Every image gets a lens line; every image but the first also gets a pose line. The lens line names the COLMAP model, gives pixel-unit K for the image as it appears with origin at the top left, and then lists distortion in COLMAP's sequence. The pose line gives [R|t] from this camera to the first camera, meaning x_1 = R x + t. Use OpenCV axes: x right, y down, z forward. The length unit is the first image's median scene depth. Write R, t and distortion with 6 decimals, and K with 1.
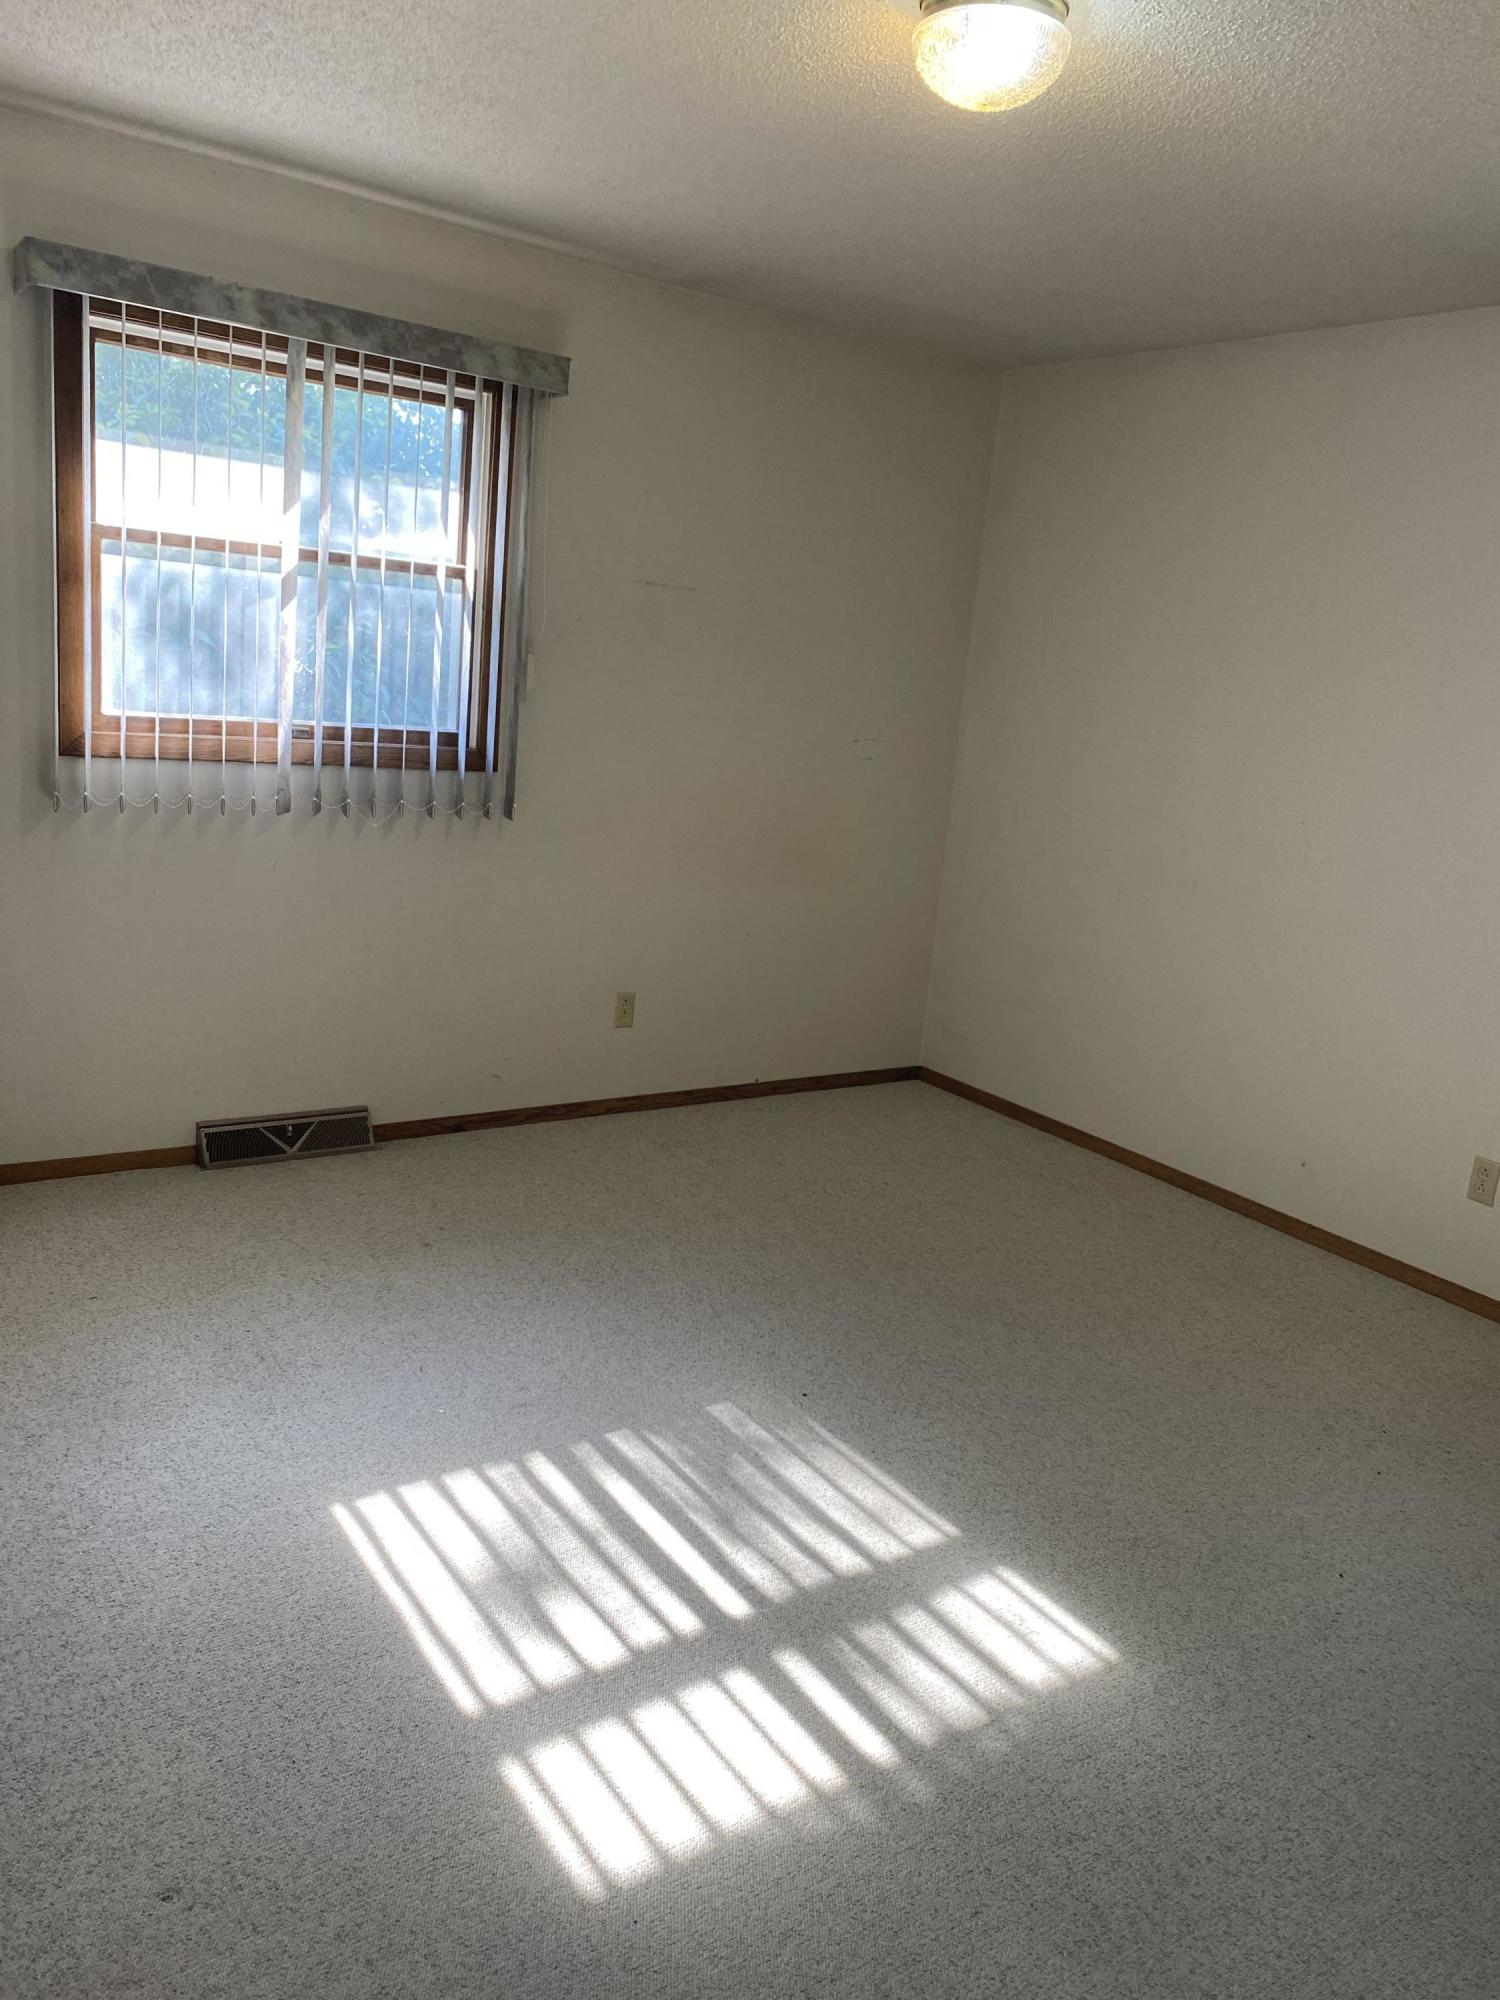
lens RADIAL K [[1505.8, 0, 753.9], [0, 1505.8, 994.6], [0, 0, 1]] dist [0.052991, -0.023972]
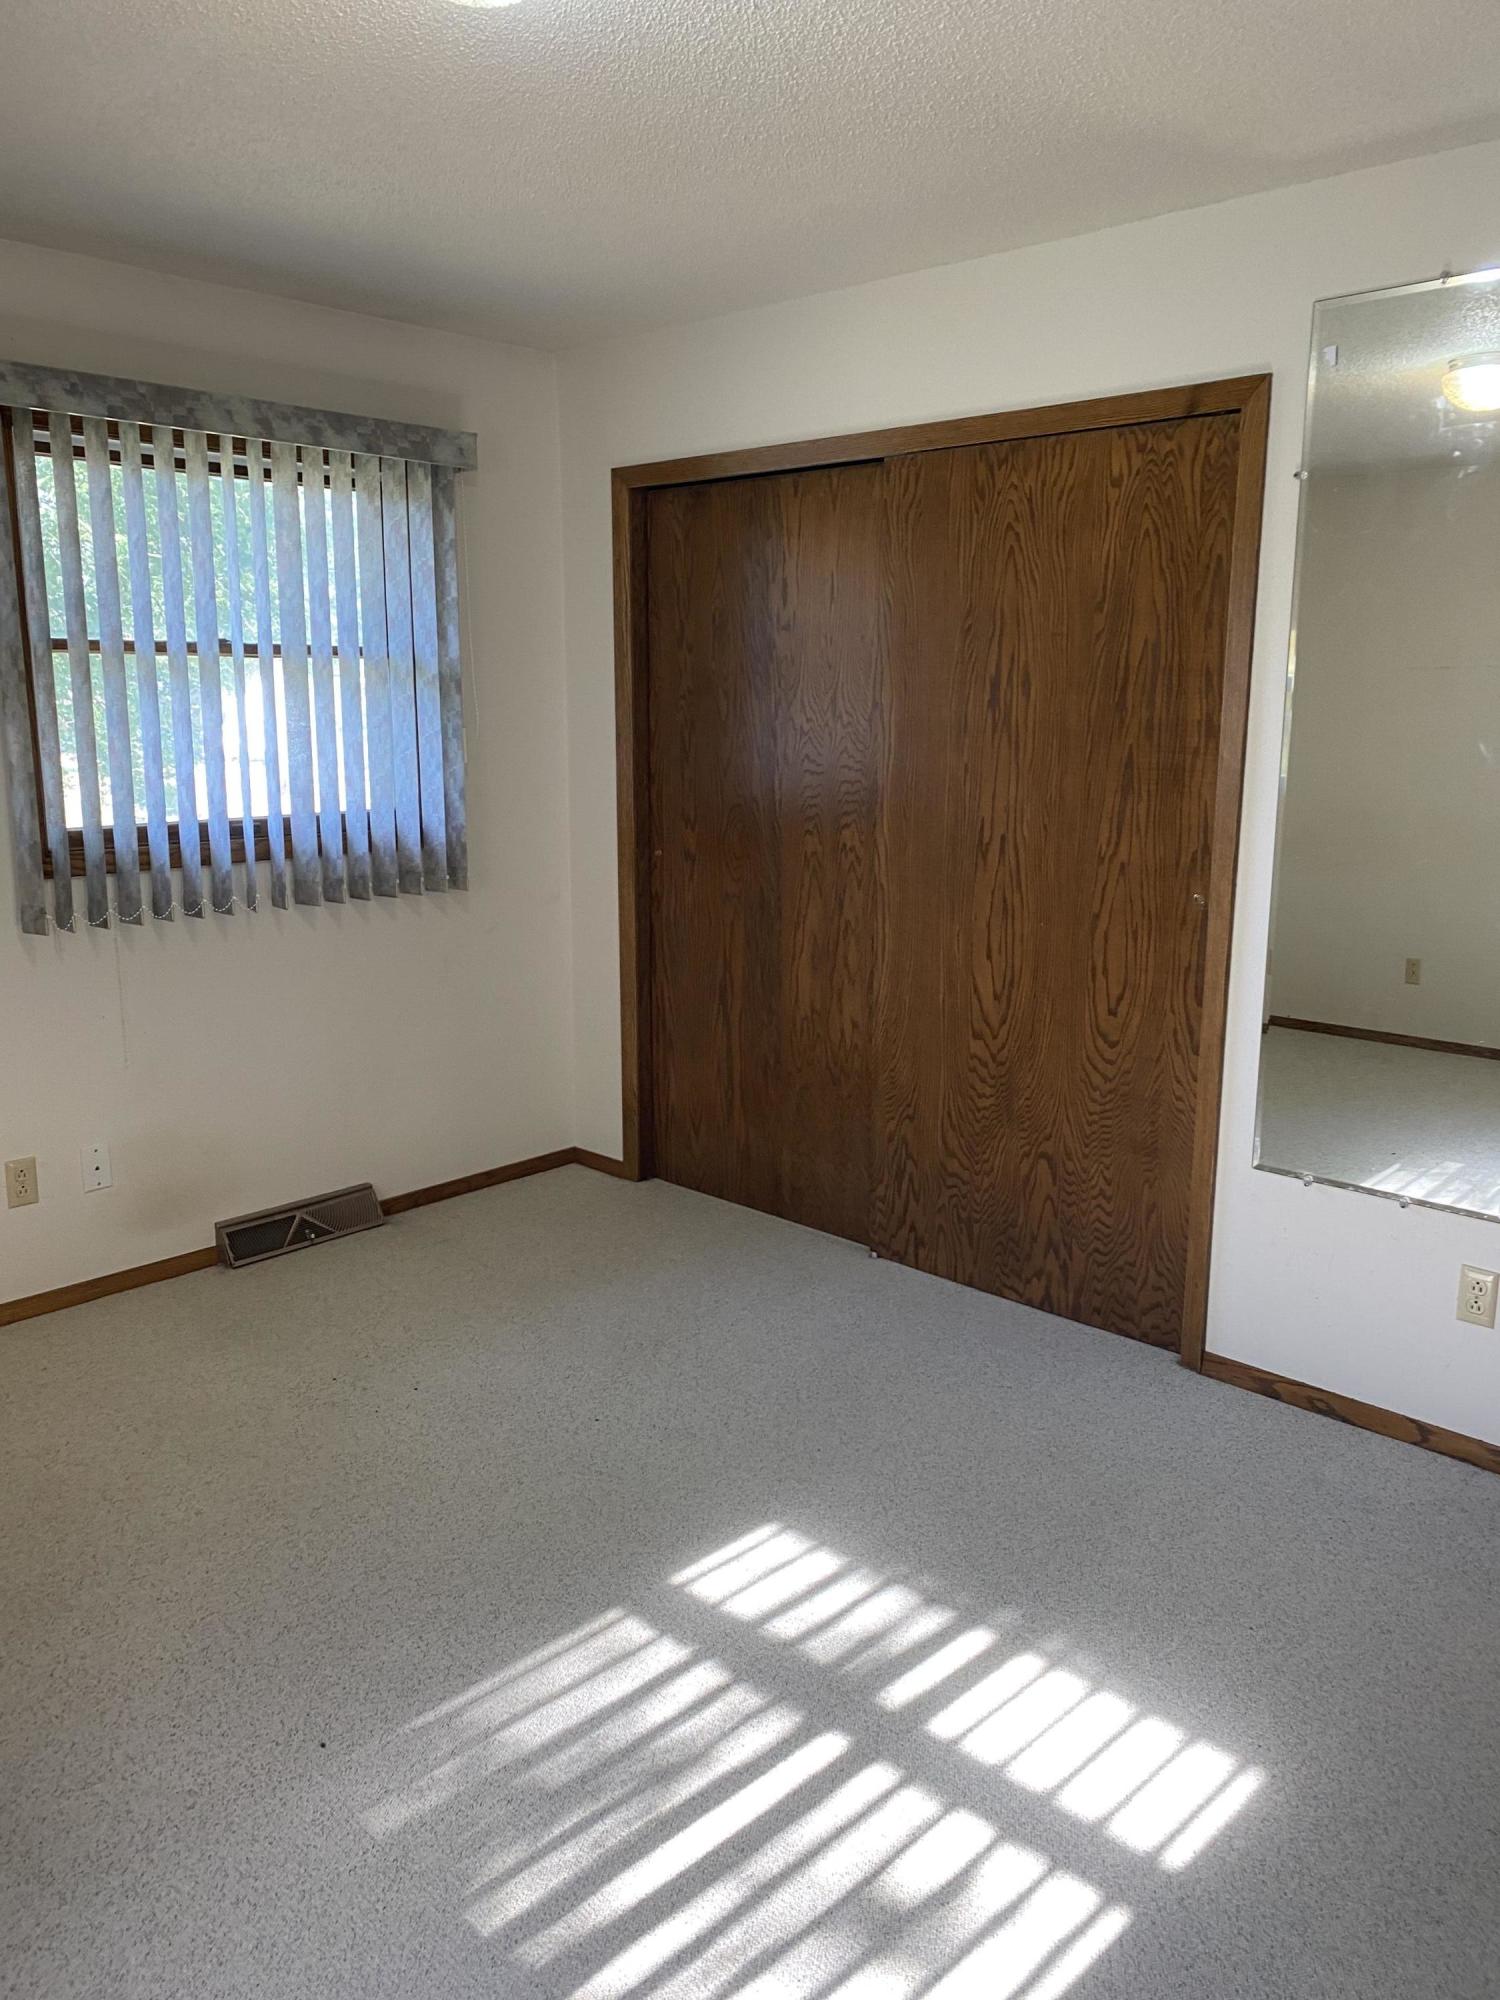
lens RADIAL K [[1505.8, 0, 751.0], [0, 1505.8, 996.9], [0, 0, 1]] dist [0.052991, -0.023972]
pose [[-0.192941, -0.268563, 0.943741, -0.725486], [0.188103, 0.933850, 0.304205, -0.294350], [-0.963011, 0.236214, -0.129660, 1.031565]]
